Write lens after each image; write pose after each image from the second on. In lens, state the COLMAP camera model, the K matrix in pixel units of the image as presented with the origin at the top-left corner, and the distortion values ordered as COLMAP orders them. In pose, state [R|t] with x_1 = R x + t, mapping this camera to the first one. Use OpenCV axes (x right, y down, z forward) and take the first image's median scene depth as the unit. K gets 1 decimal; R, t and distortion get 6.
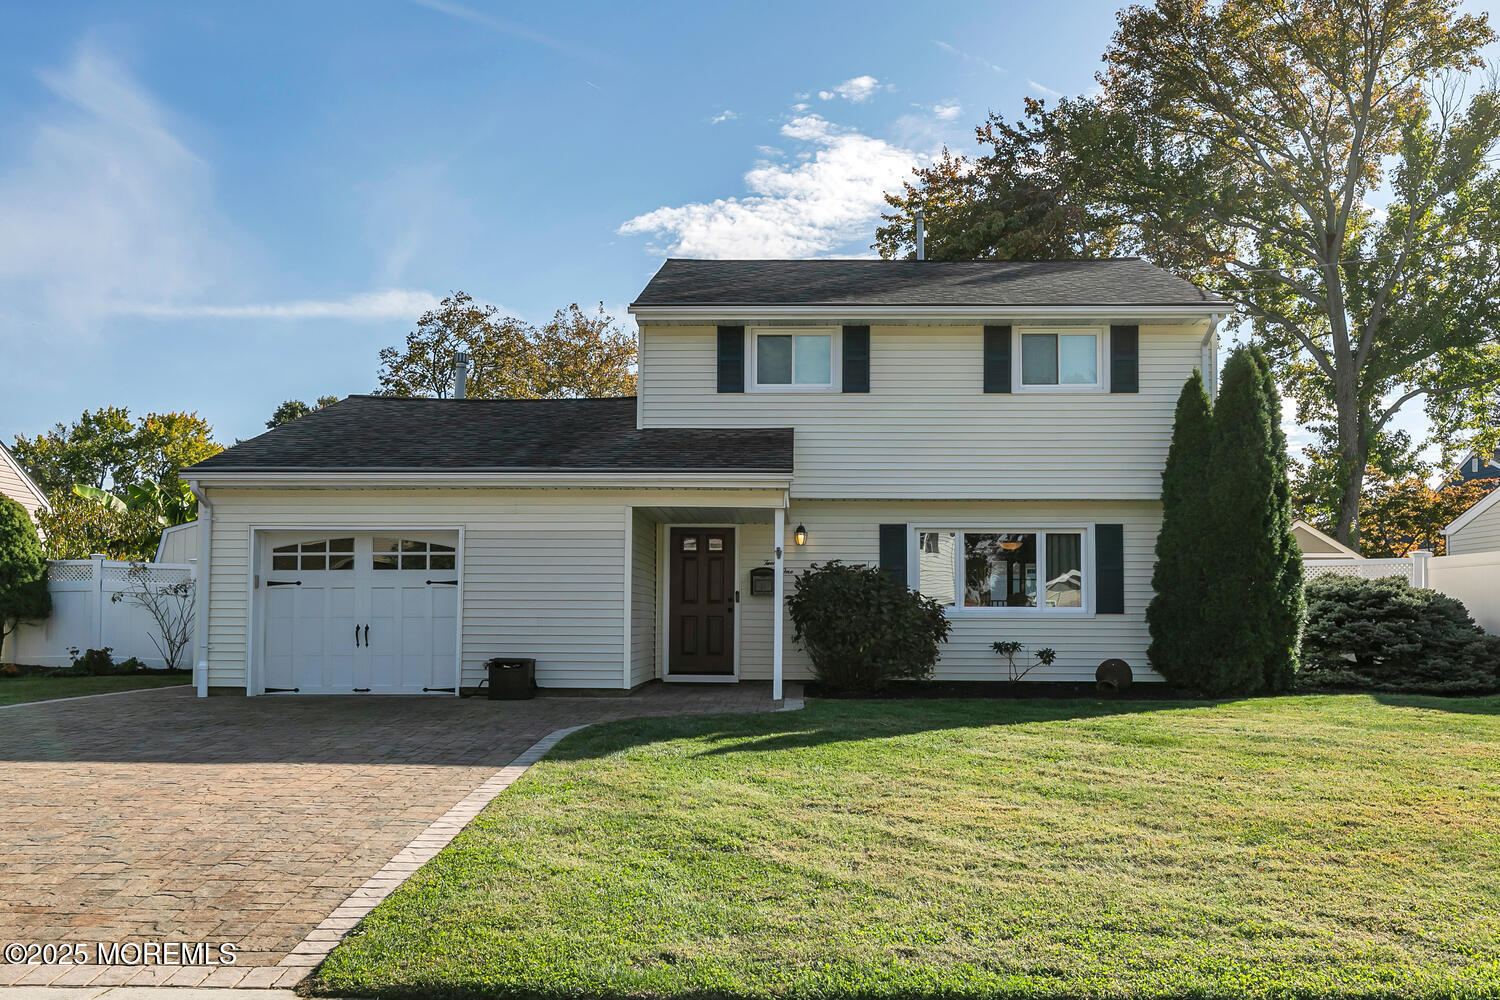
lens RADIAL K [[1270.5, 0, 750.5], [0, 1270.5, 493.3], [0, 0, 1]] dist [0.021469, -0.001577]
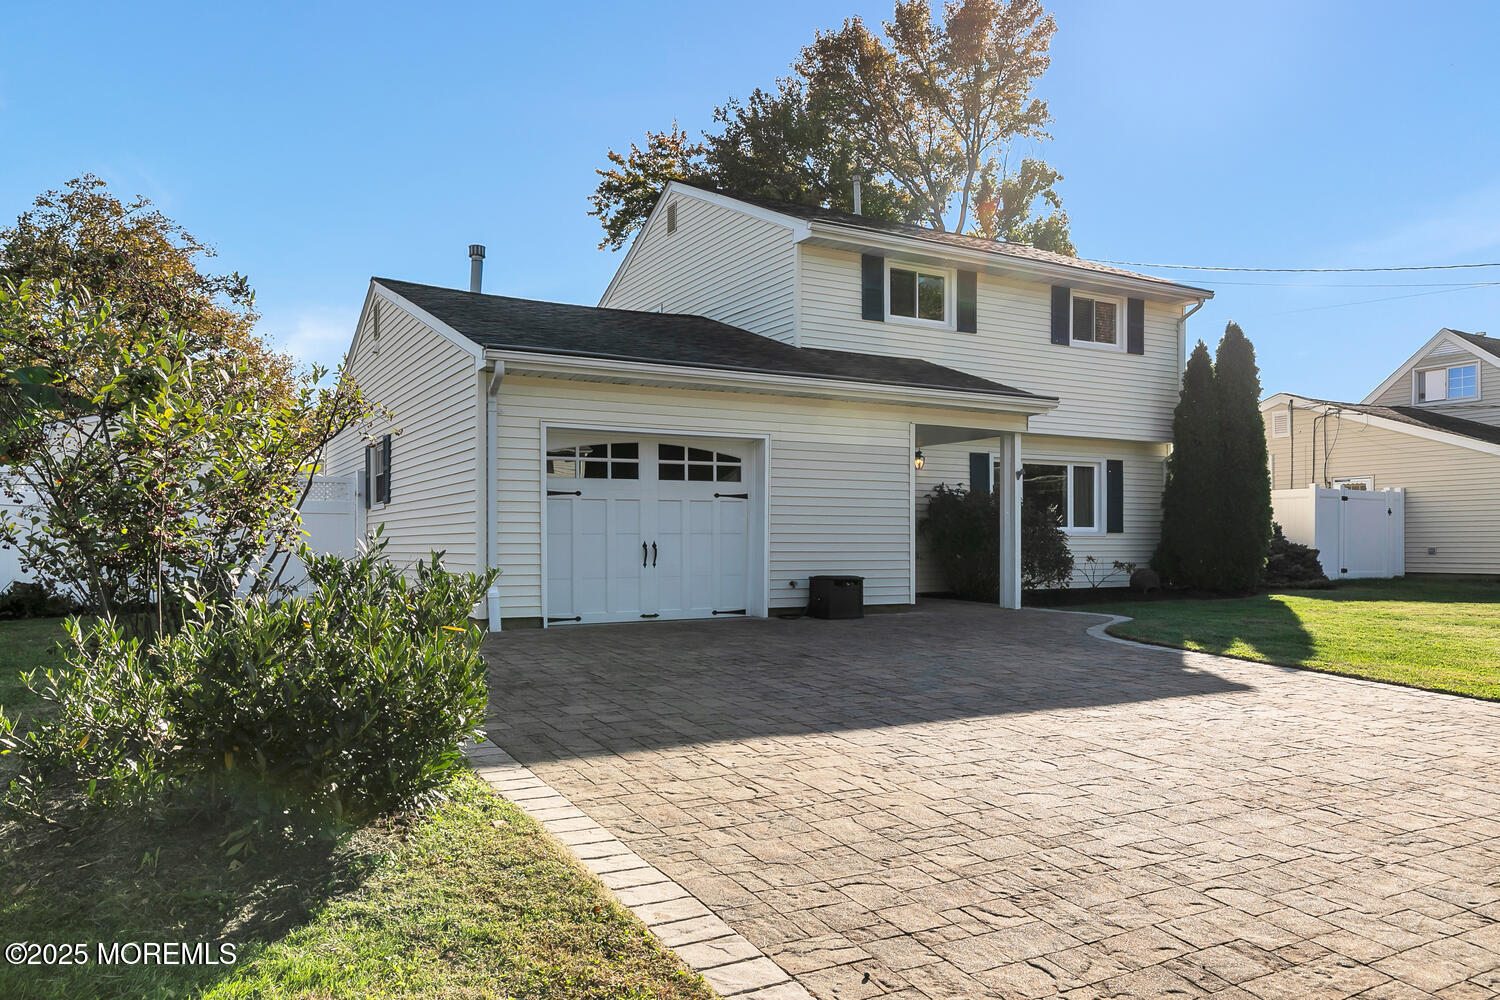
lens RADIAL K [[1077.7, 0, 756.6], [0, 1077.7, 497.9], [0, 0, 1]] dist [0.001227, -0.000038]
pose [[0.849701, 0.018464, 0.526942, -0.569162], [-0.046889, 0.998073, 0.040636, 0.035226], [-0.525177, -0.059236, 0.848929, 0.297730]]
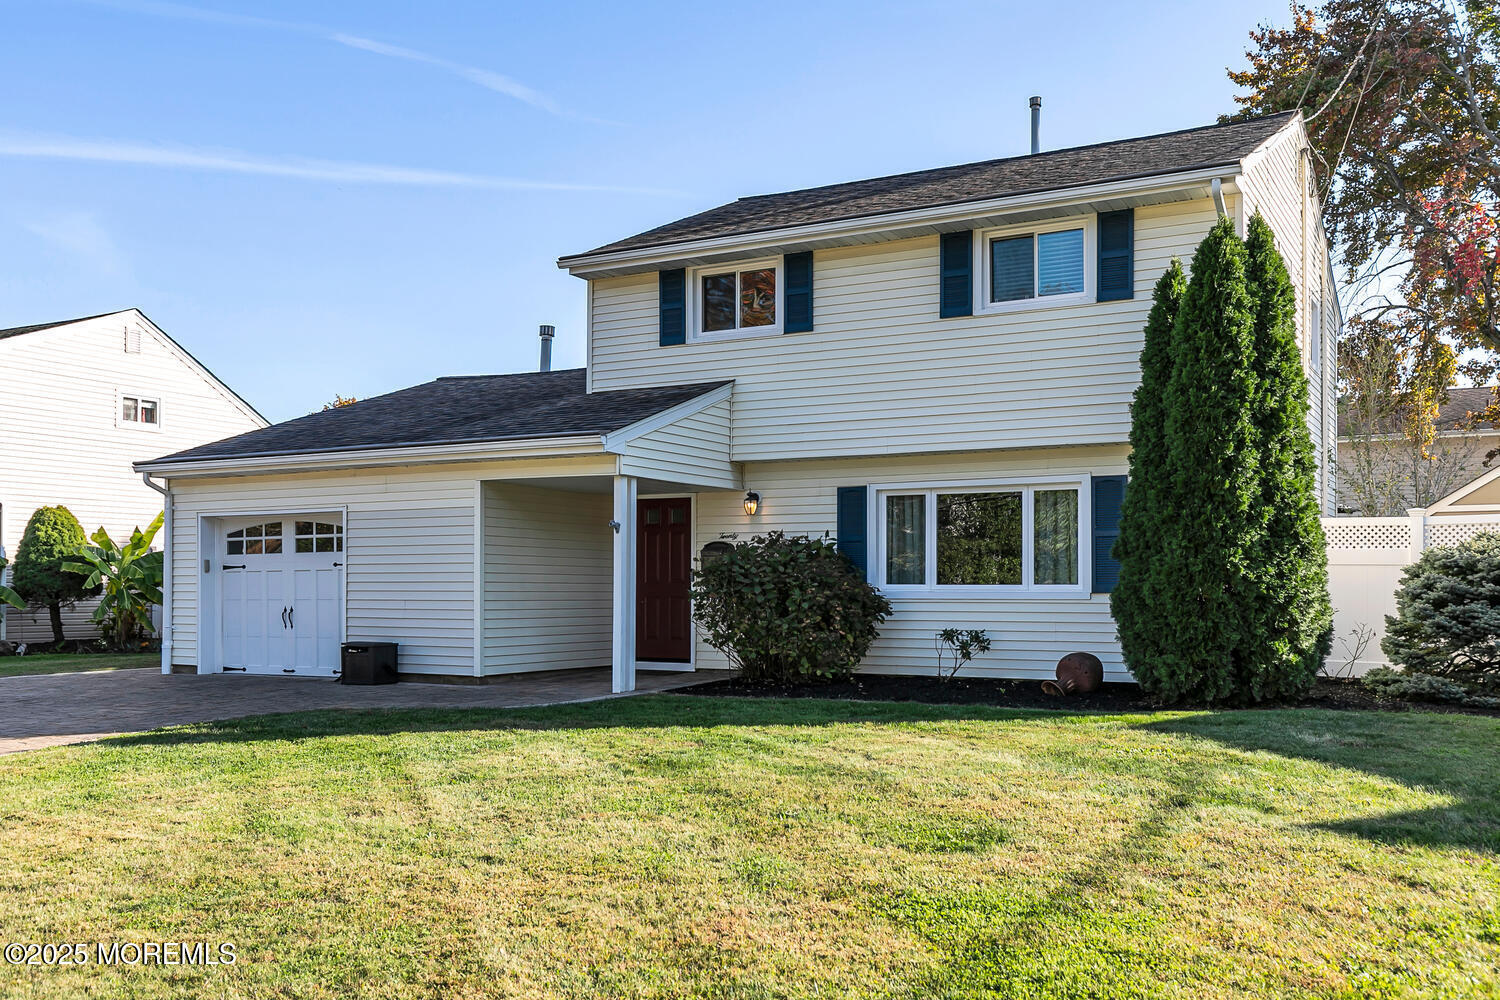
lens RADIAL K [[1336.3, 0, 751.6], [0, 1336.3, 514.3], [0, 0, 1]] dist [0.027860, 0.004737]
pose [[0.893682, -0.029256, -0.447746, 0.454780], [0.047270, 0.998458, 0.029109, 0.014162], [0.446204, -0.047179, 0.893687, 0.190438]]
